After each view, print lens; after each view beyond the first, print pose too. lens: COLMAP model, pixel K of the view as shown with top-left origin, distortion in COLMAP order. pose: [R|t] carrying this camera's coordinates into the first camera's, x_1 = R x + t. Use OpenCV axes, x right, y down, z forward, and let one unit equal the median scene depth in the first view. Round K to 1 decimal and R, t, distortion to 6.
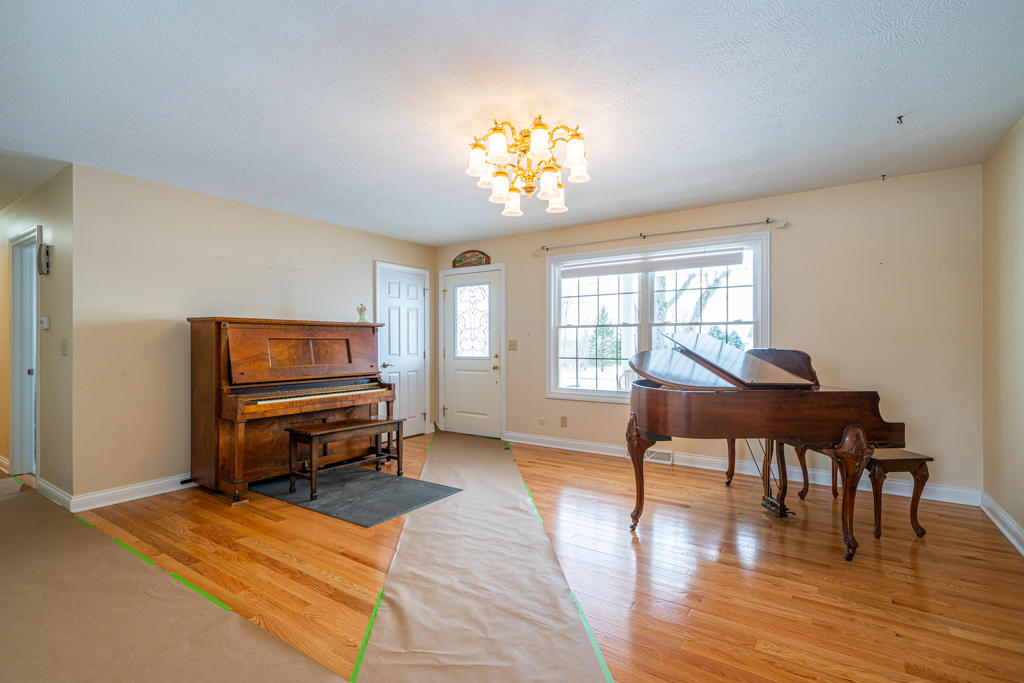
lens RADIAL K [[477.4, 0, 520.2], [0, 477.4, 341.6], [0, 0, 1]] dist [0.002499, -0.000802]
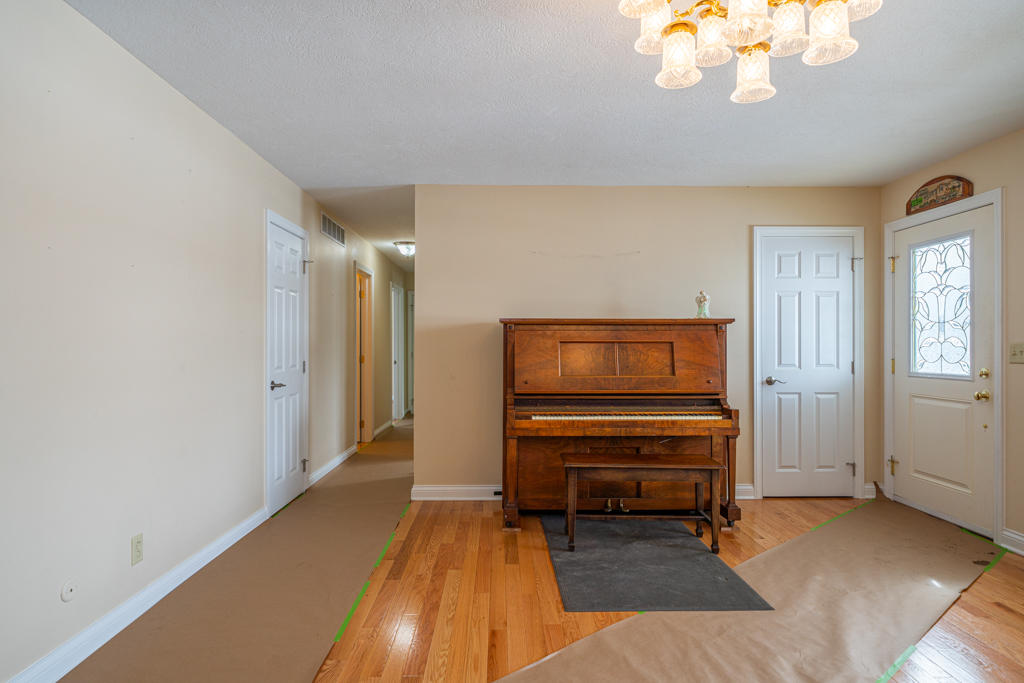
lens RADIAL K [[597.2, 0, 517.8], [0, 597.2, 343.2], [0, 0, 1]] dist [0.002081, 0.001392]
pose [[0.570140, -0.000045, -0.821547, 0.286215], [-0.001068, 0.999999, -0.000795, -0.003100], [0.821547, 0.001331, 0.570140, 0.346556]]
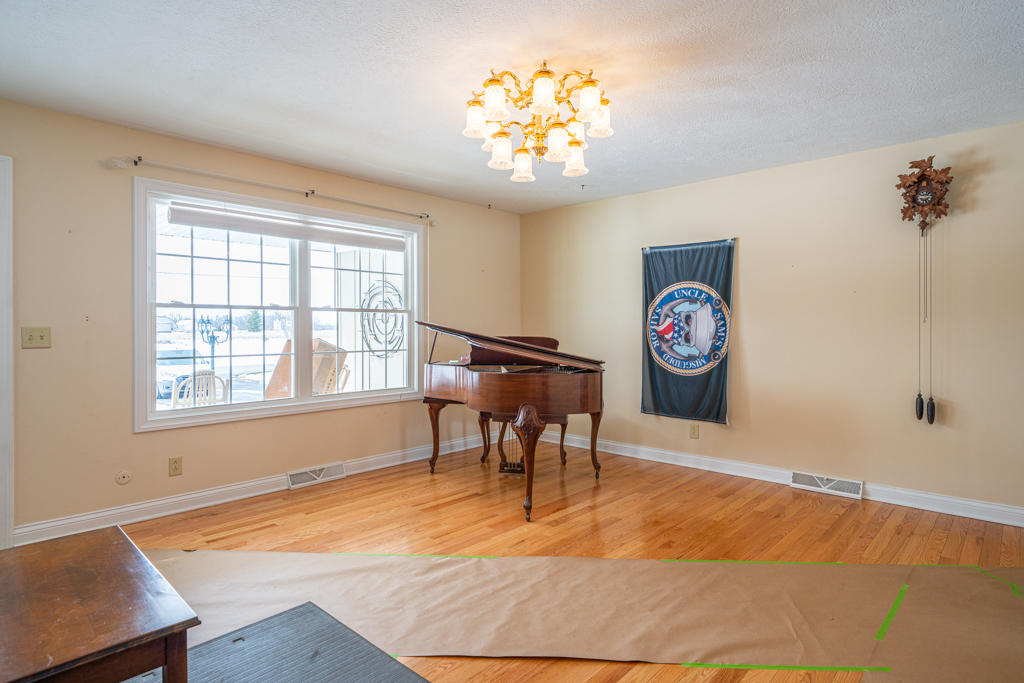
lens RADIAL K [[556.7, 0, 499.2], [0, 556.7, 327.8], [0, 0, 1]] dist [0.001466, 0.000078]
pose [[0.173810, 0.000262, 0.984779, -0.712713], [-0.000768, 1.000000, -0.000130, -0.005078], [-0.984779, -0.000733, 0.173810, 0.671767]]
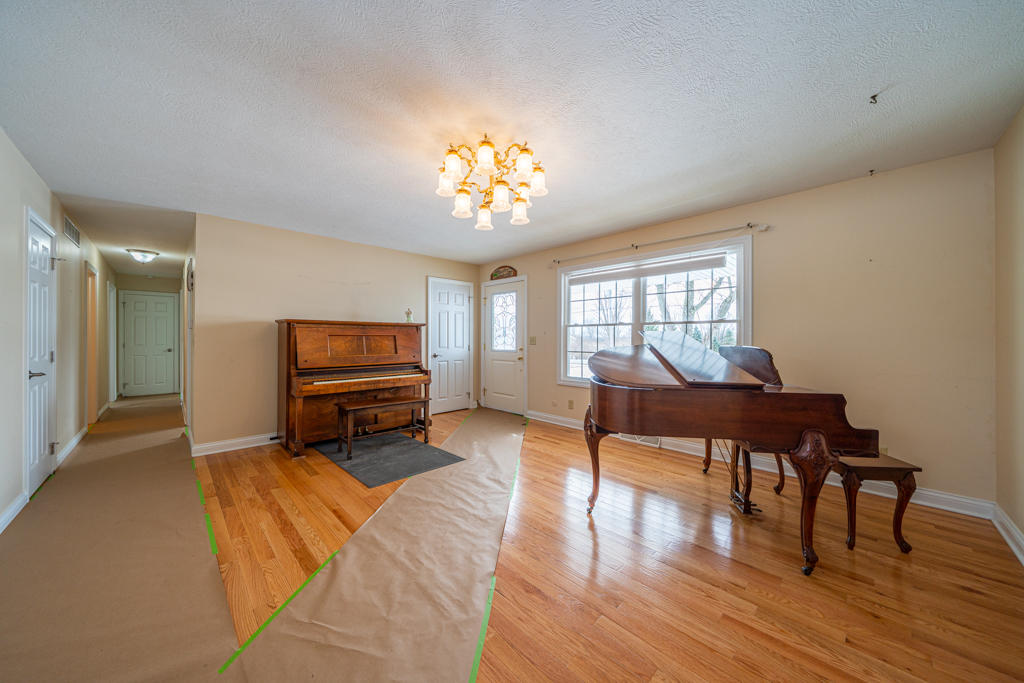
lens RADIAL K [[349.8, 0, 514.7], [0, 349.8, 335.7], [0, 0, 1]] dist [-0.007818, 0.000508]
pose [[0.979112, 0.002890, -0.203299, 0.181155], [-0.003890, 0.999982, -0.004520, -0.001834], [0.203282, 0.005217, 0.979106, 0.149637]]
